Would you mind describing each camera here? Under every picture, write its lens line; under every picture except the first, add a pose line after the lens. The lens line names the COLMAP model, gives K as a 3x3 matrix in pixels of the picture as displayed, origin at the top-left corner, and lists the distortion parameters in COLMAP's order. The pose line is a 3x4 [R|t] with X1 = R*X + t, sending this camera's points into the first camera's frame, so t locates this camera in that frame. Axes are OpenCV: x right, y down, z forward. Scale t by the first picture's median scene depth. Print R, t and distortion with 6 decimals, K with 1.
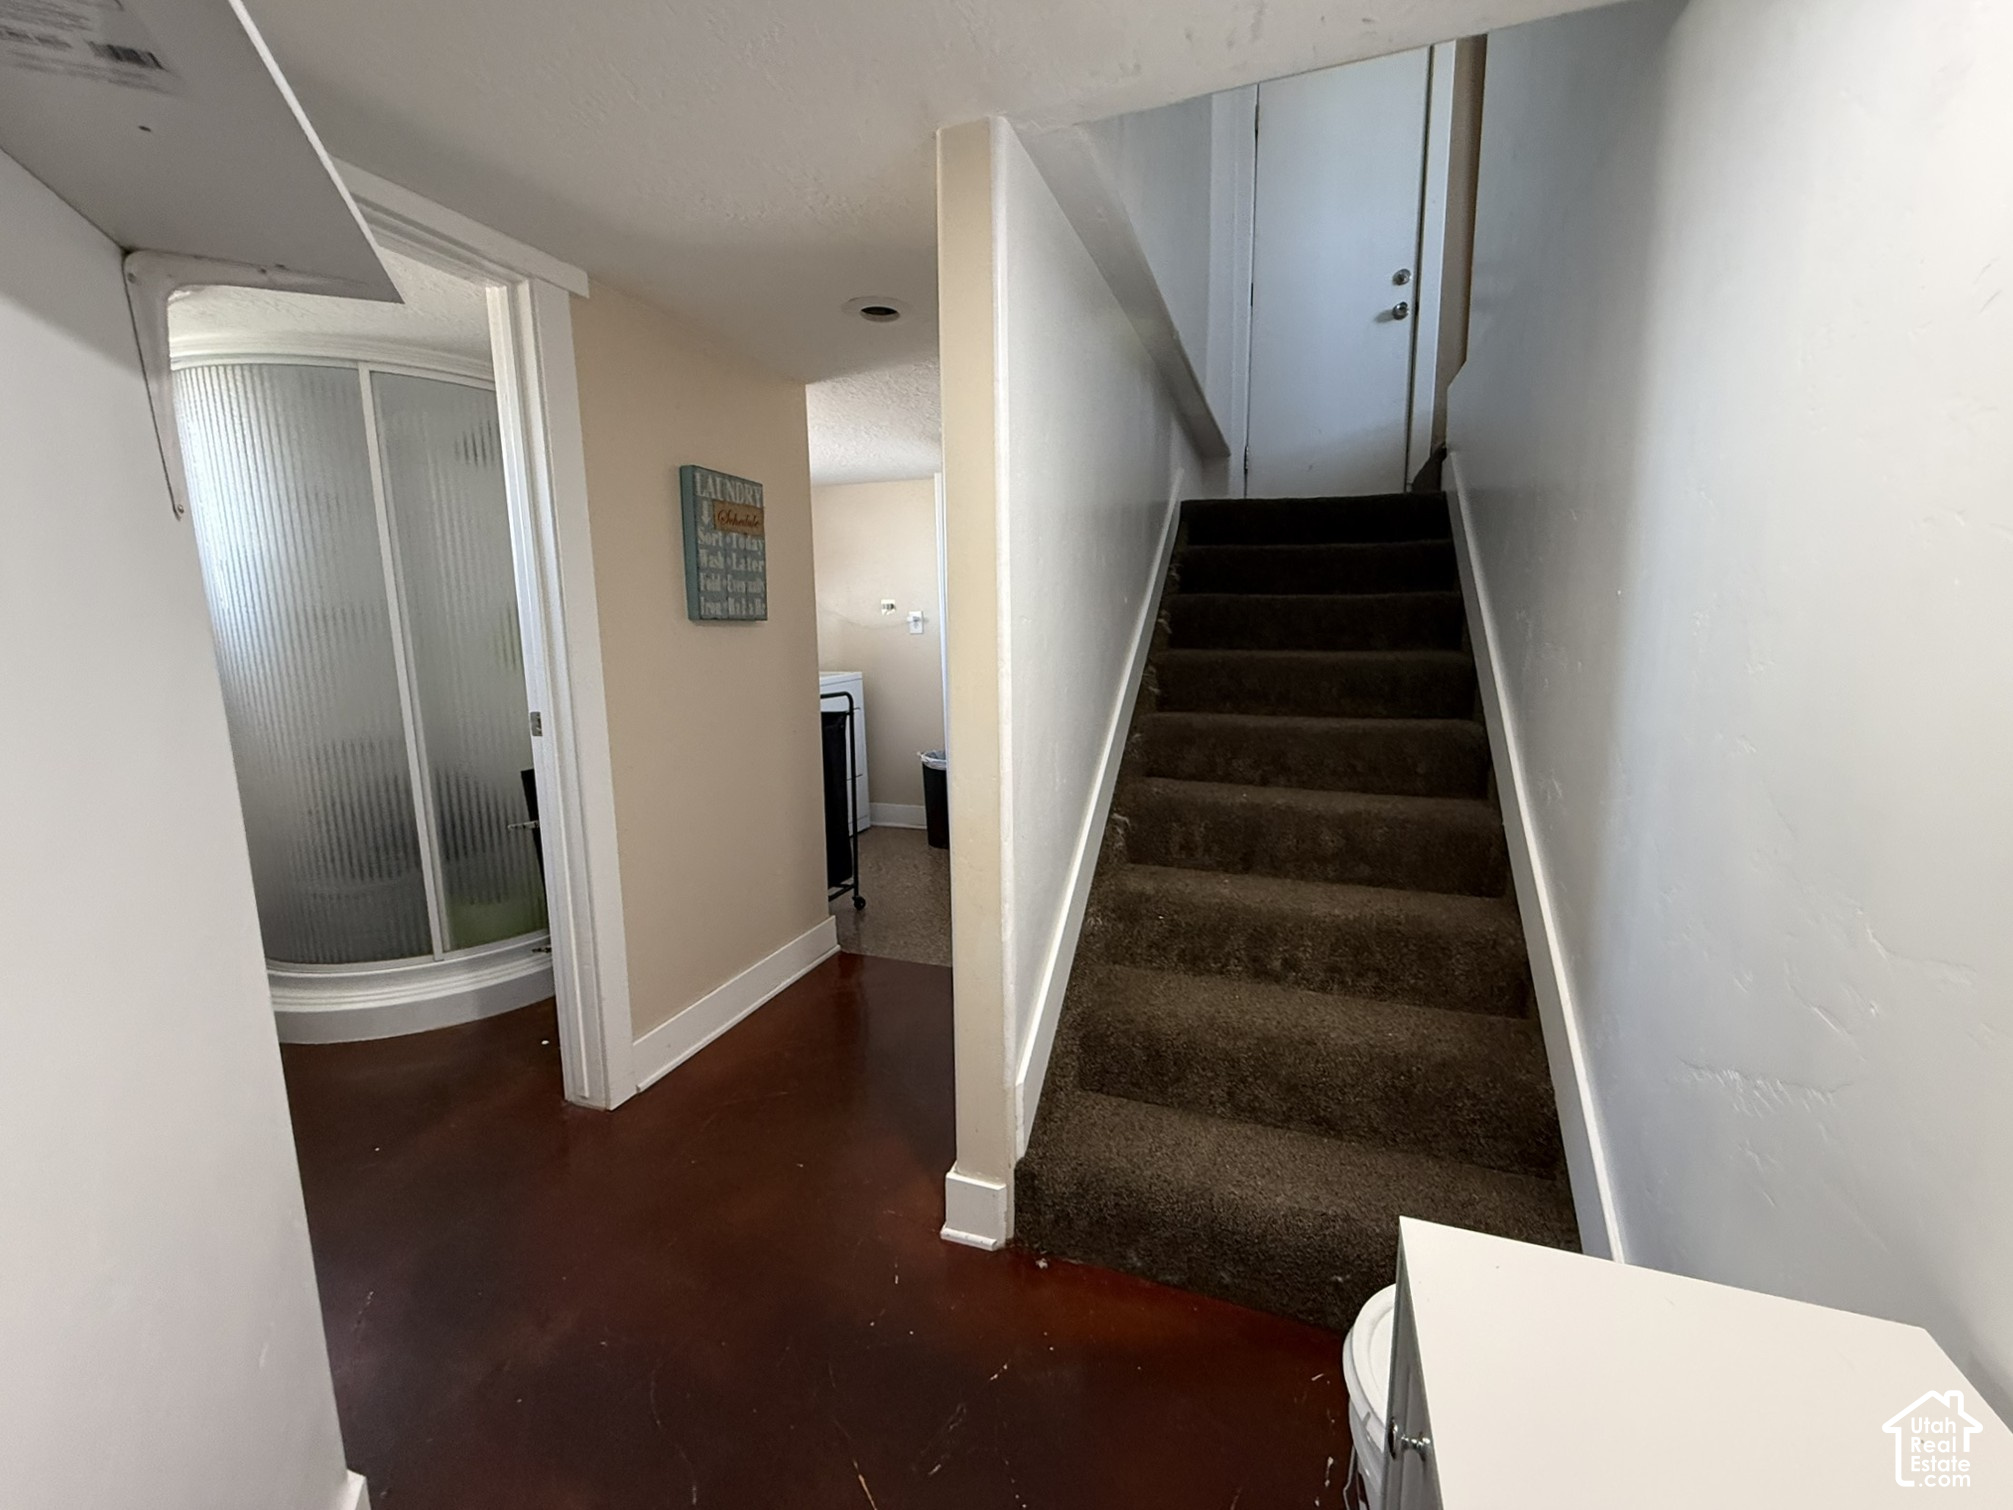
lens RADIAL K [[817.7, 0, 1006.0], [0, 817.7, 748.0], [0, 0, 1]] dist [0.000150, -0.000021]
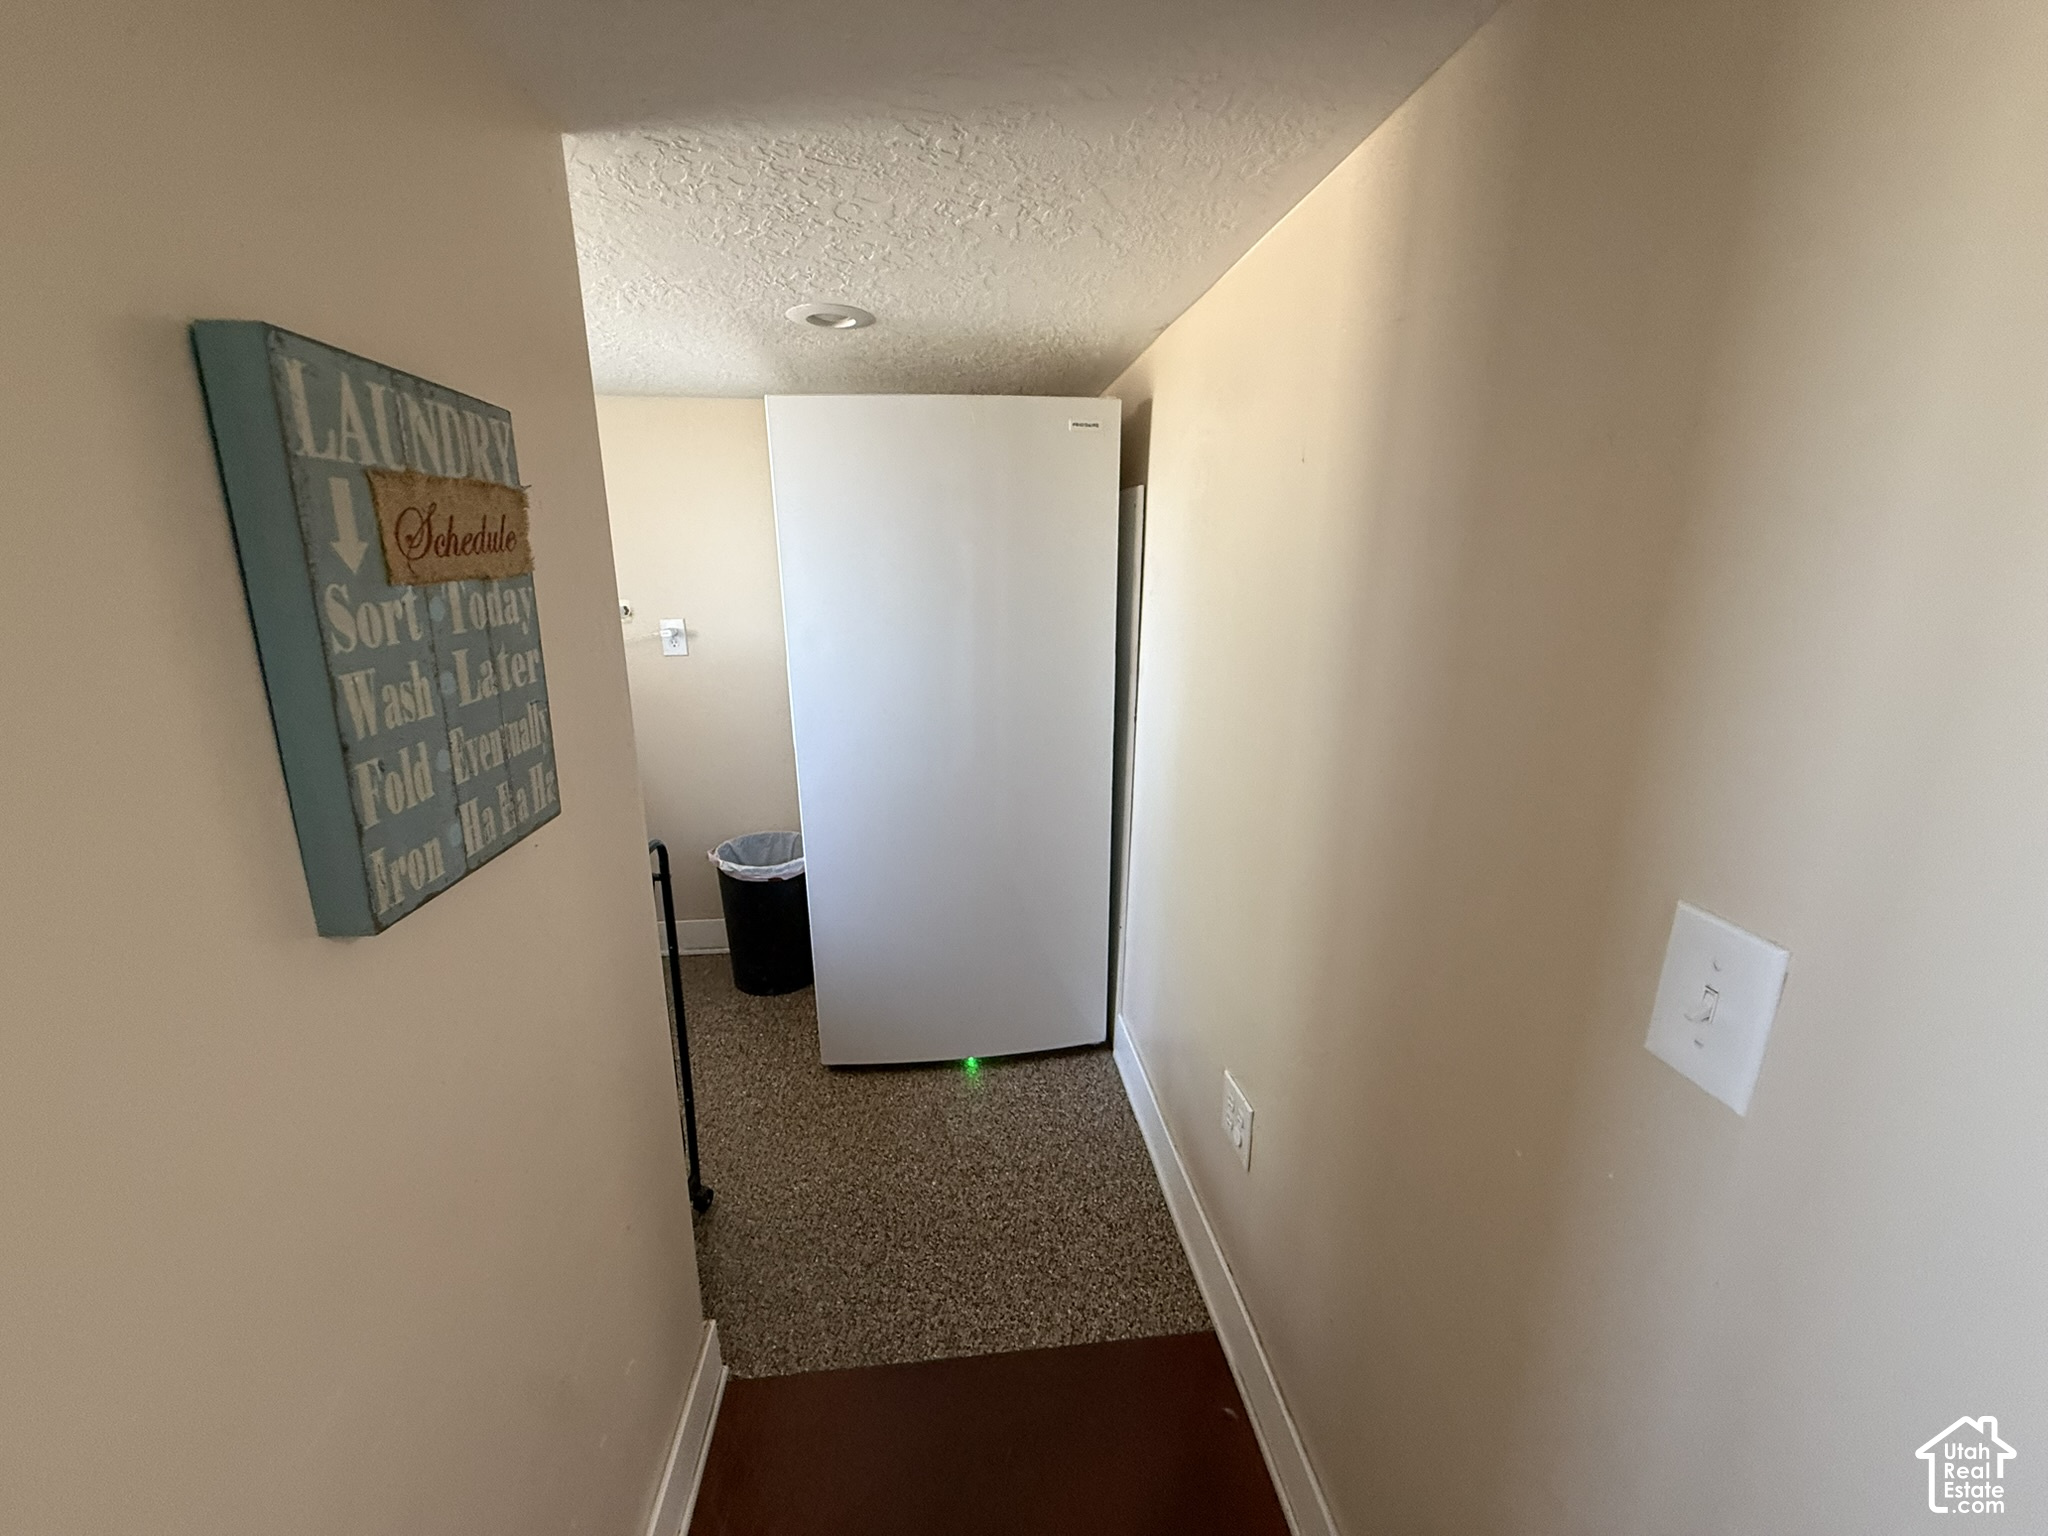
lens RADIAL K [[816.6, 0, 1020.8], [0, 816.6, 762.9], [0, 0, 1]] dist [0.000822, 0.000170]
pose [[0.901771, -0.097554, 0.421062, -0.278221], [0.056555, 0.992452, 0.108817, -0.219306], [-0.428499, -0.074315, 0.900481, 0.643291]]
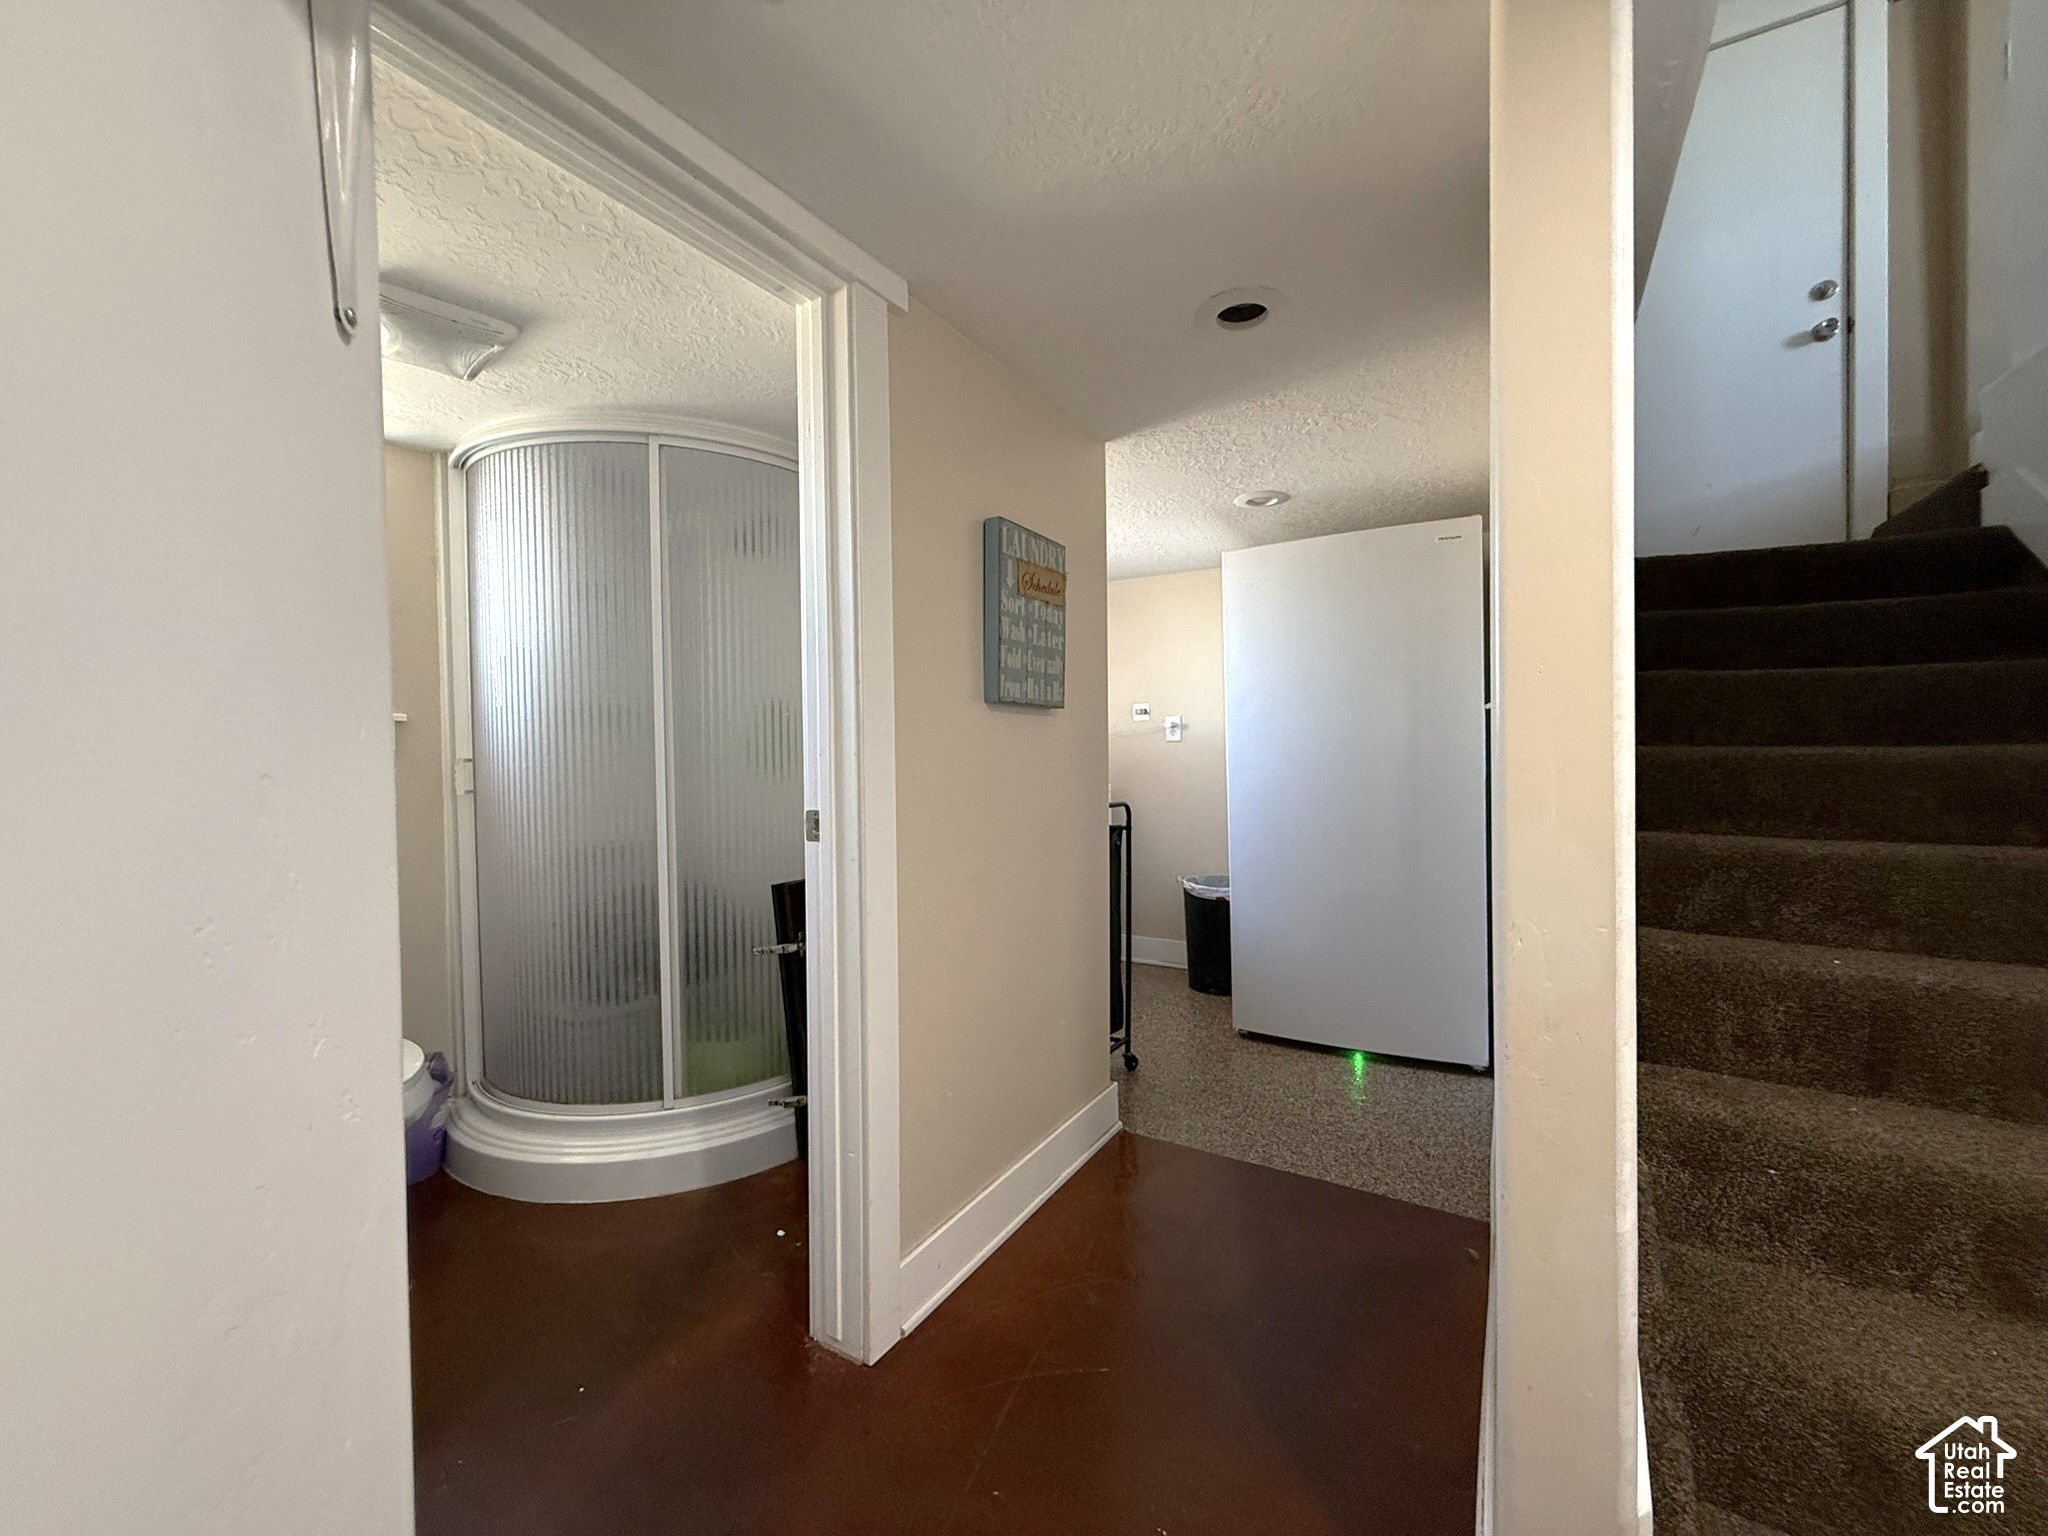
lens RADIAL K [[815.9, 0, 1022.6], [0, 815.9, 762.8], [0, 0, 1]] dist [-0.000327, 0.000128]
pose [[0.979805, 0.003637, -0.199922, -0.181931], [-0.030269, 0.991010, -0.130317, 0.005479], [0.197651, 0.133736, 0.971107, 0.223554]]
